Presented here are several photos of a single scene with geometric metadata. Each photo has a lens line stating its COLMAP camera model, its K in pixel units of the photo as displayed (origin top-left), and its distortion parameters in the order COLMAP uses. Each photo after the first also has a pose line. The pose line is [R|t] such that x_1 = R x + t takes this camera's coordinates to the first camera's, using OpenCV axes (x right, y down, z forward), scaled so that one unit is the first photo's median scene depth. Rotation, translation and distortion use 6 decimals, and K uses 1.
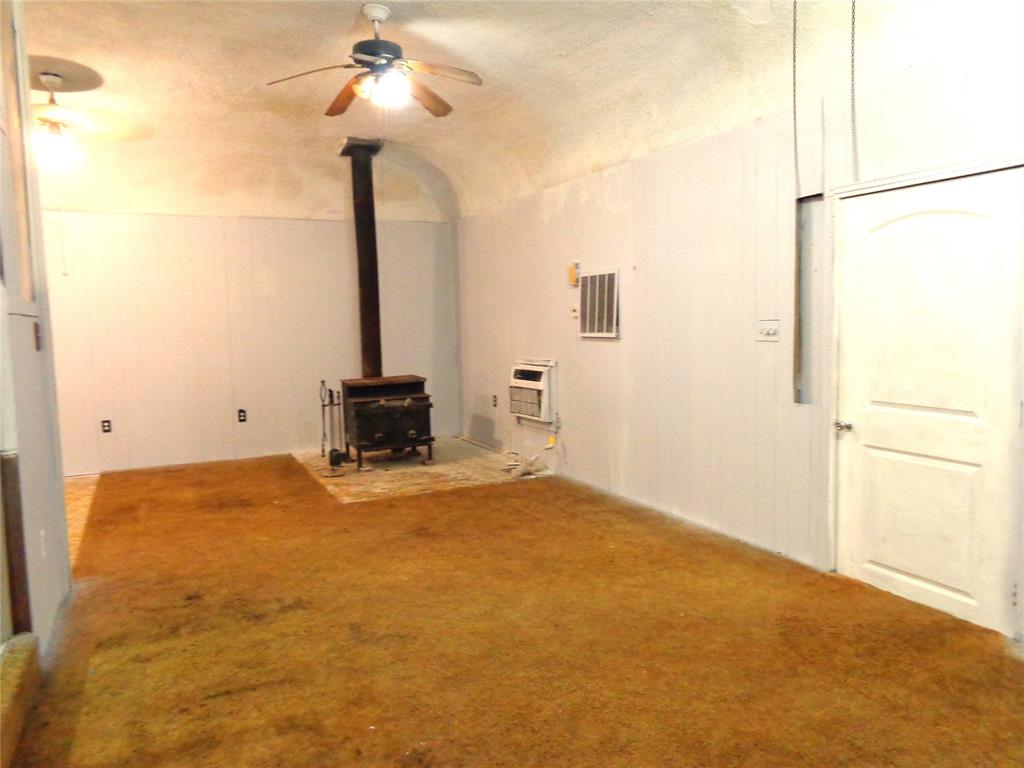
lens RADIAL K [[765.2, 0, 517.9], [0, 765.2, 383.3], [0, 0, 1]] dist [0.000286, 0.012577]
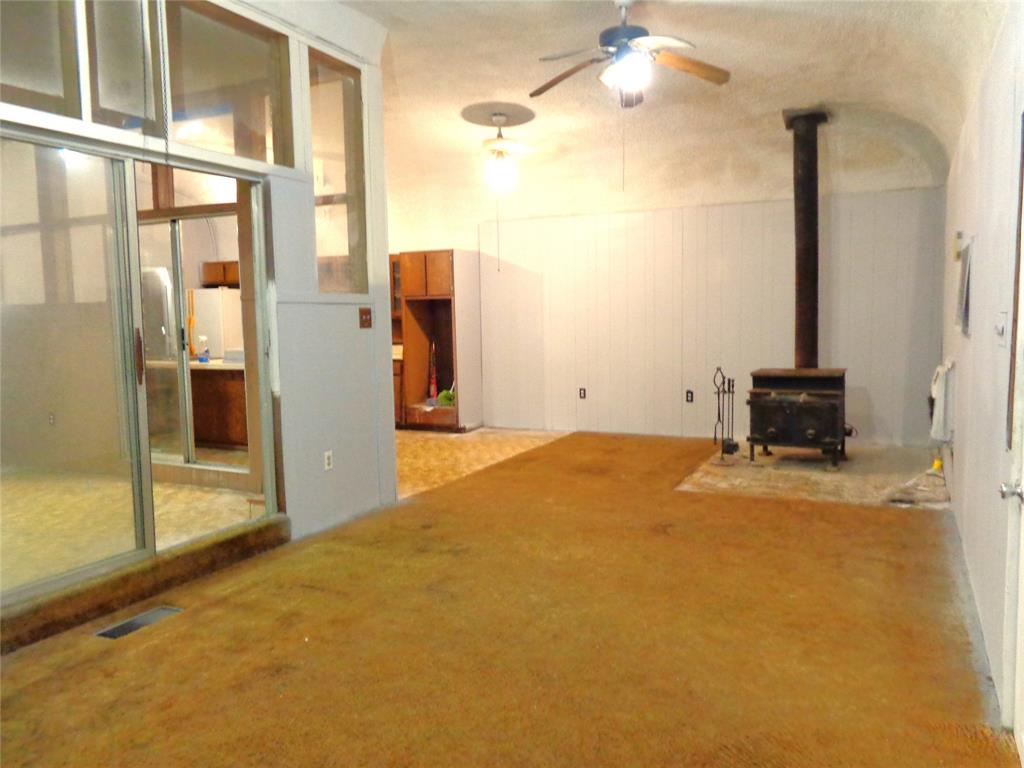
lens RADIAL K [[765.2, 0, 519.9], [0, 765.2, 383.3], [0, 0, 1]] dist [0.000286, 0.012577]
pose [[0.623493, 0.083852, -0.777319, 0.558168], [-0.065580, 0.996337, 0.054877, -0.032204], [0.779074, 0.016761, 0.626708, 0.283107]]
